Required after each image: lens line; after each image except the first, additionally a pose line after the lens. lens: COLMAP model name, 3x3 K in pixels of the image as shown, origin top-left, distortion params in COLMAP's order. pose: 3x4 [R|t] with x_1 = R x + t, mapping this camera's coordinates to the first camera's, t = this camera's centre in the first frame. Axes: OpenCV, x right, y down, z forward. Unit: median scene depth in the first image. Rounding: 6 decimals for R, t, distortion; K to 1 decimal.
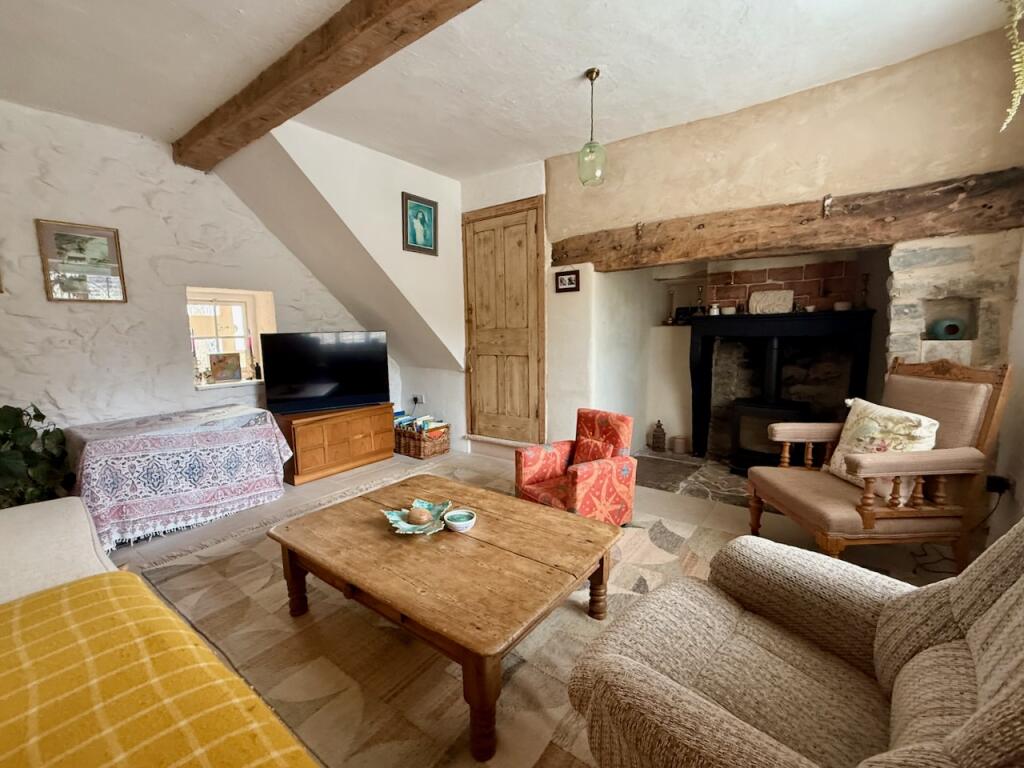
lens RADIAL K [[434.1, 0, 511.7], [0, 434.1, 385.9], [0, 0, 1]] dist [-0.001704, -0.000253]
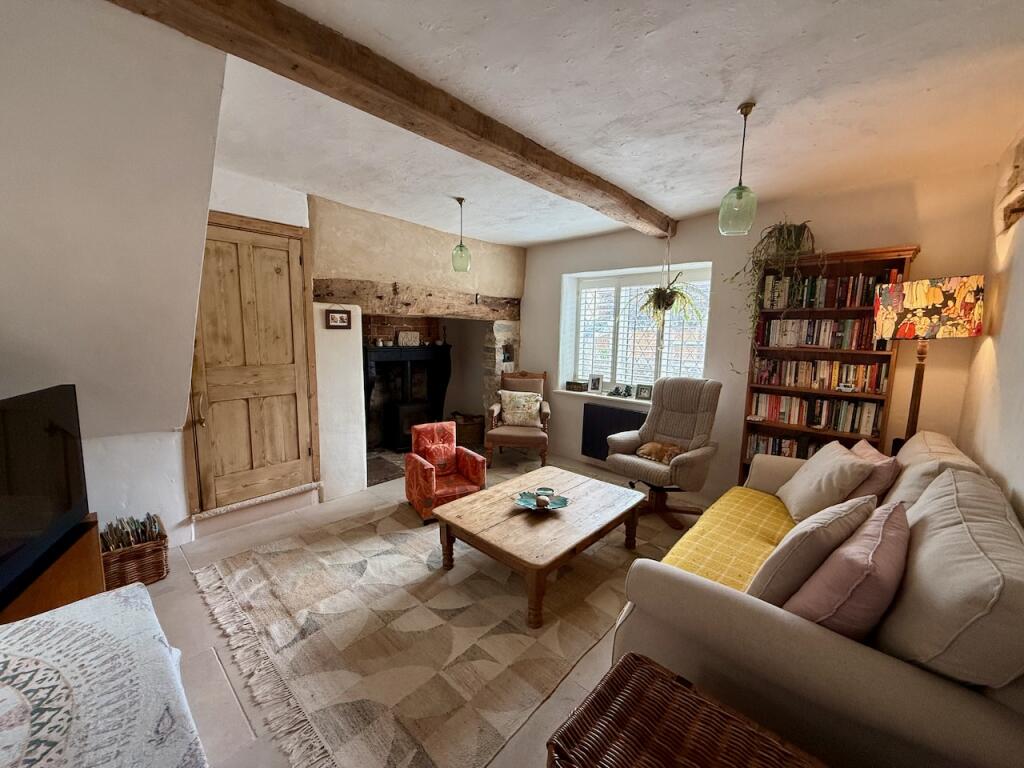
lens RADIAL K [[408.2, 0, 511.0], [0, 408.2, 385.4], [0, 0, 1]] dist [0.000668, -0.000546]
pose [[0.095248, -0.115288, 0.988755, -0.839578], [0.104522, 0.988939, 0.105240, -0.140055], [-0.989951, 0.093323, 0.106244, 0.482738]]
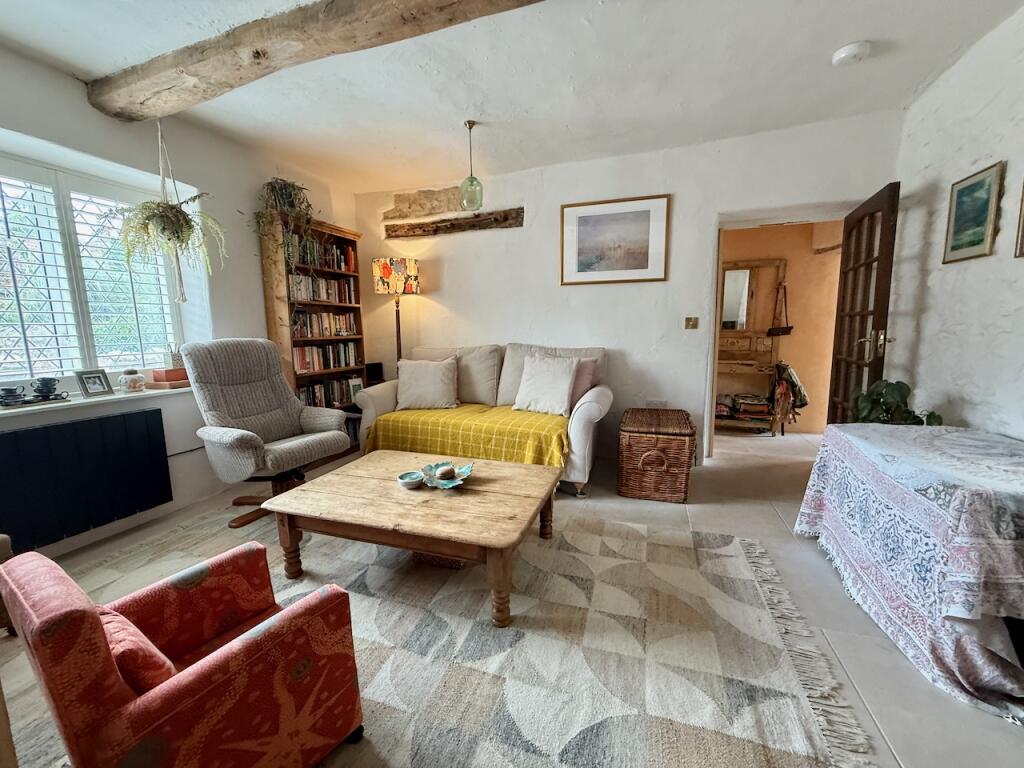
lens RADIAL K [[408.2, 0, 509.6], [0, 408.2, 383.6], [0, 0, 1]] dist [0.000668, -0.000546]
pose [[-0.948921, 0.076595, -0.306074, -0.027077], [-0.004272, 0.966877, 0.255206, -0.125583], [0.315484, 0.243478, -0.917163, 1.077740]]
